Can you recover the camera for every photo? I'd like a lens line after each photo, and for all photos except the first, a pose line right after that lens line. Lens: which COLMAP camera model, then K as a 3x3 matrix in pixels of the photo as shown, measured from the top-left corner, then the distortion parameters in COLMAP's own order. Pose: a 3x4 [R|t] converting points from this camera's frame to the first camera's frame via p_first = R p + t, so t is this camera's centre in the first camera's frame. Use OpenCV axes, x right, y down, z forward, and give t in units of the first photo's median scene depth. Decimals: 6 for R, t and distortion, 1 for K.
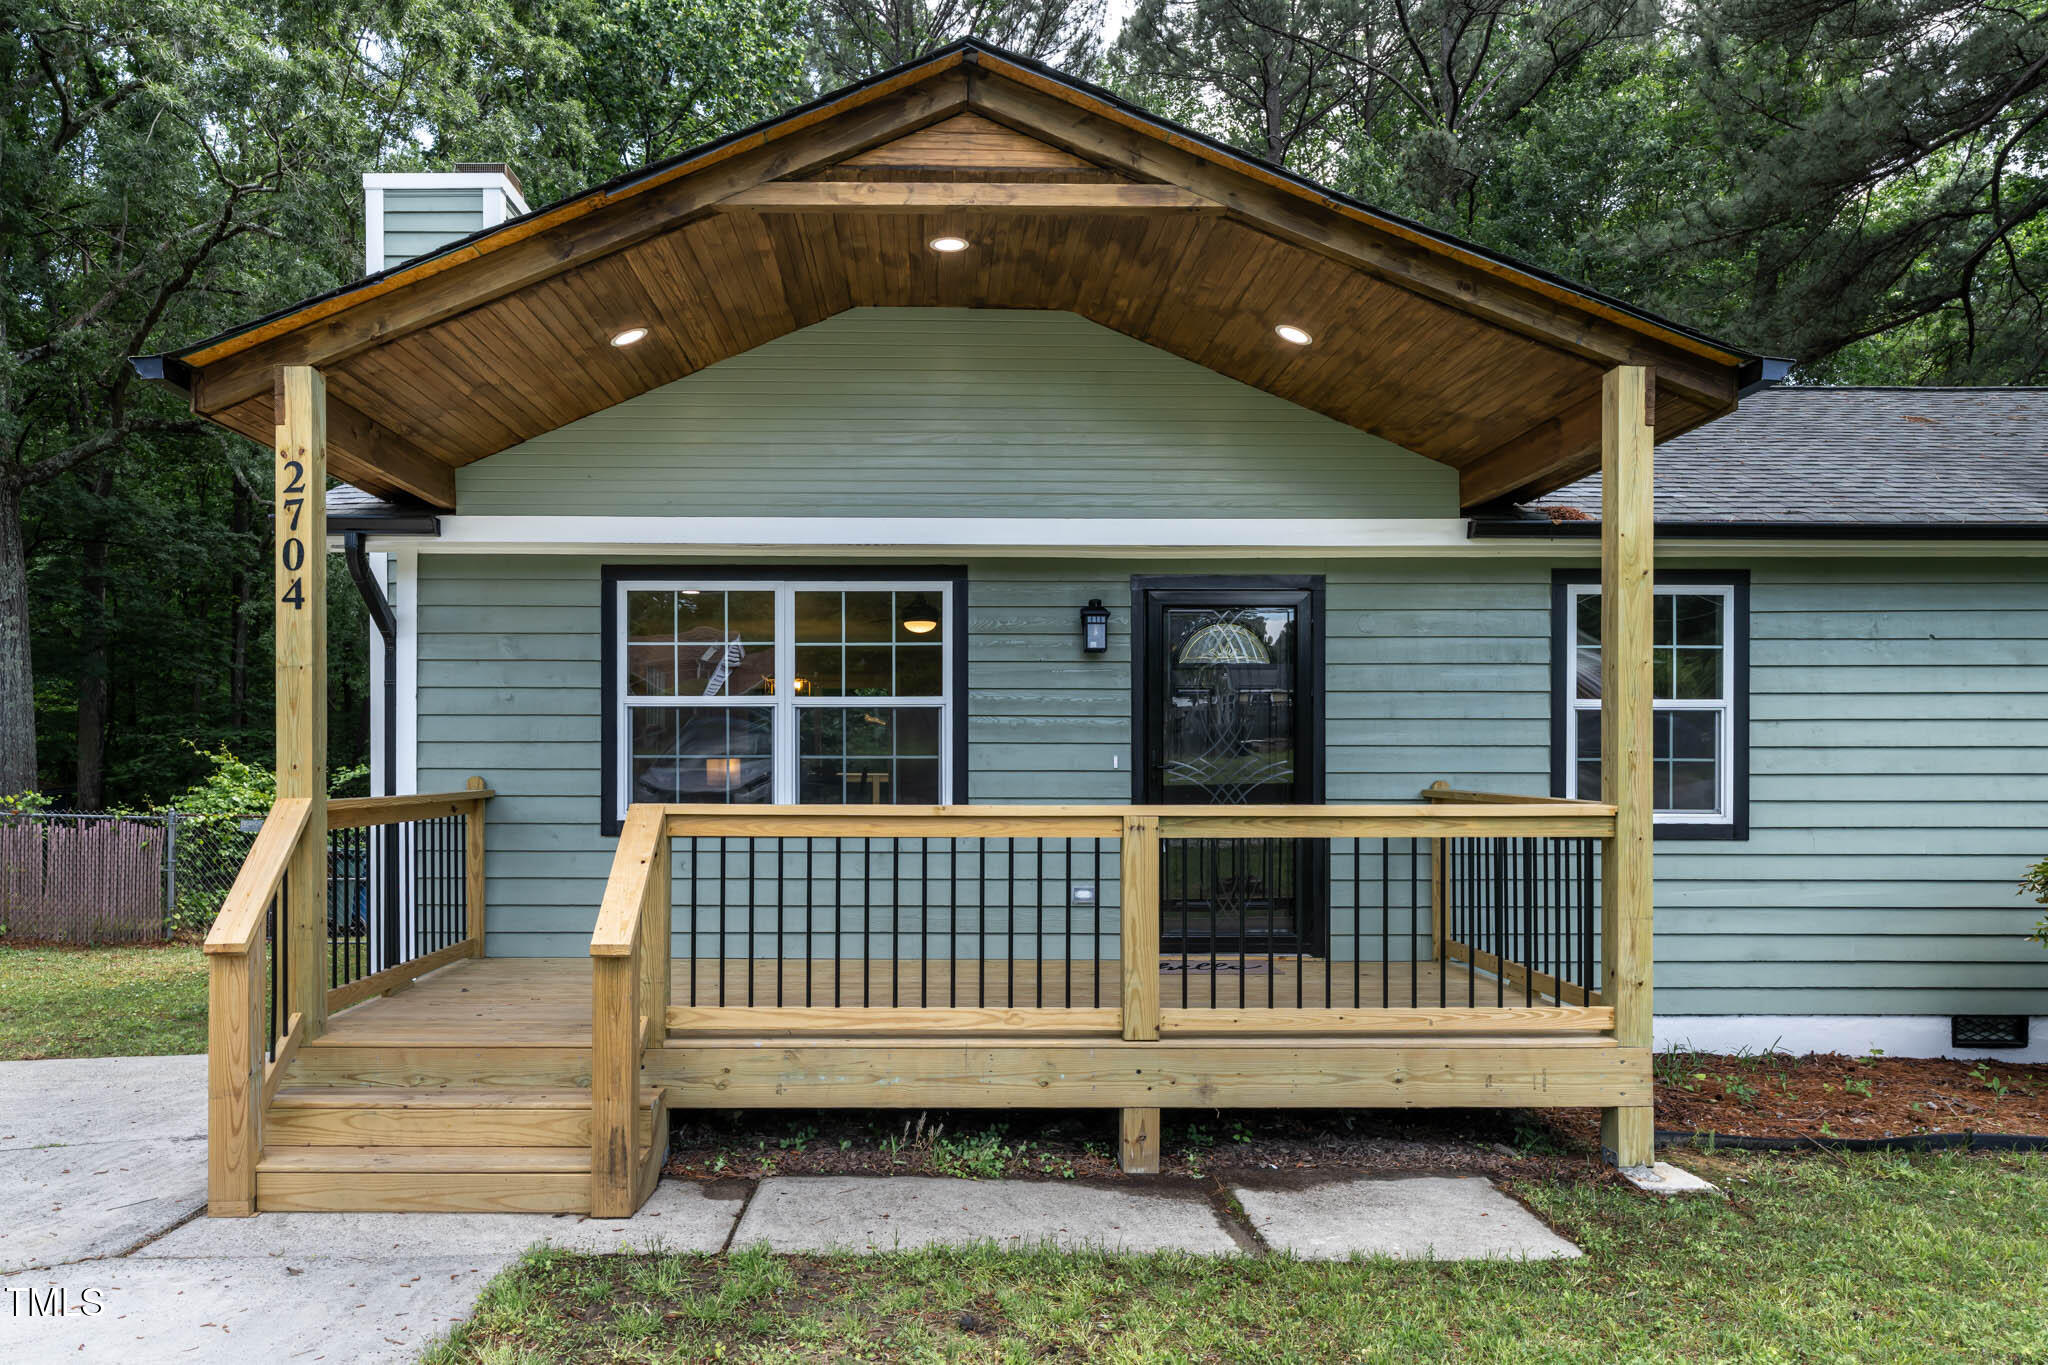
lens RADIAL K [[1384.3, 0, 976.8], [0, 1384.3, 727.3], [0, 0, 1]] dist [0.006926, -0.001852]
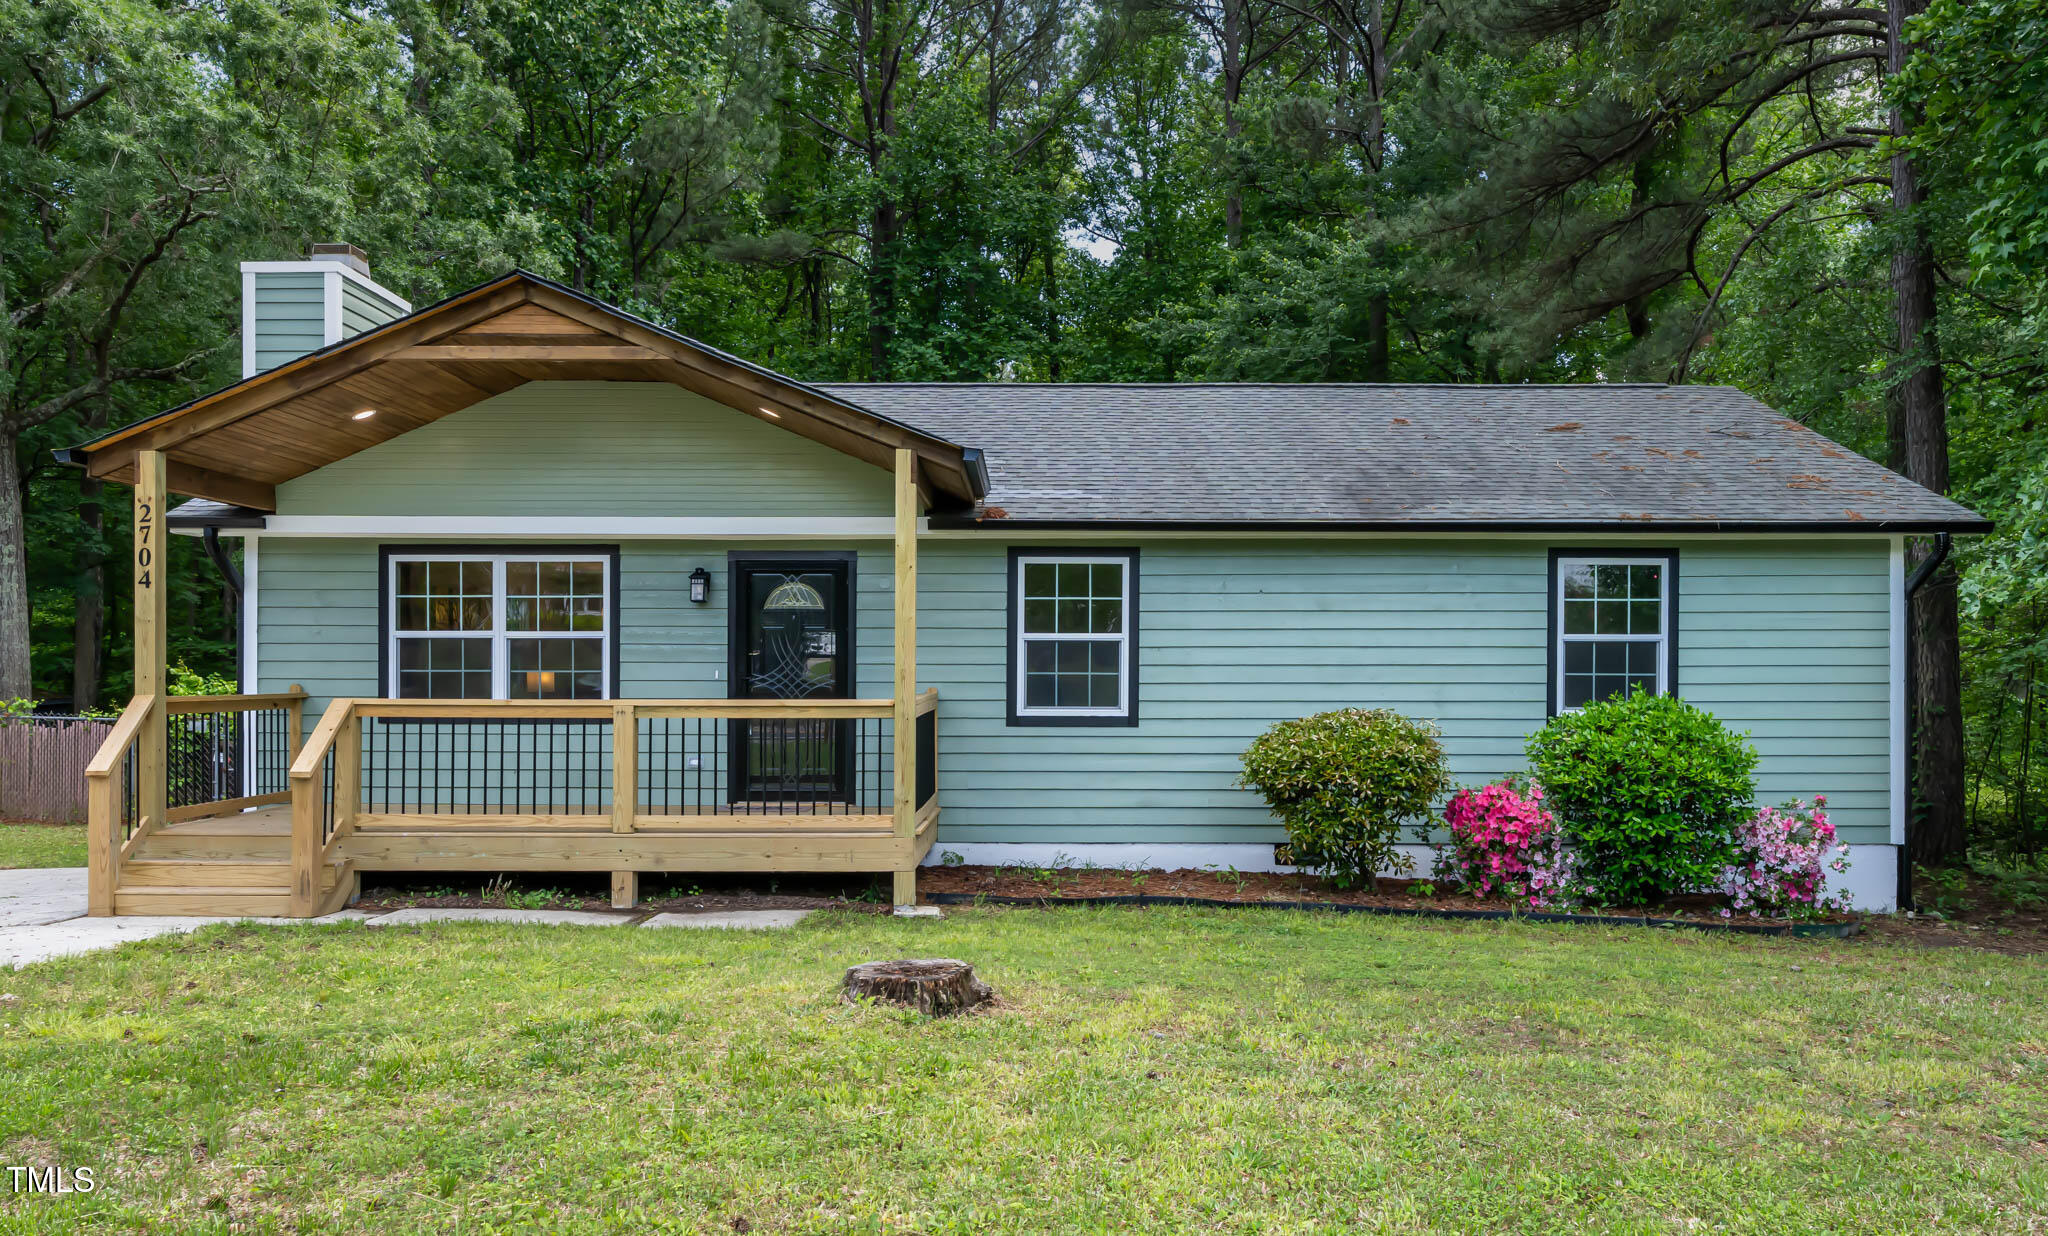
lens RADIAL K [[1499.3, 0, 1026.8], [0, 1499.3, 636.1], [0, 0, 1]] dist [0.009124, 0.002609]
pose [[0.999823, 0.000449, -0.018801, 0.471846], [-0.000450, 1.000000, -0.000064, -0.017154], [0.018801, 0.000073, 0.999823, -0.634155]]
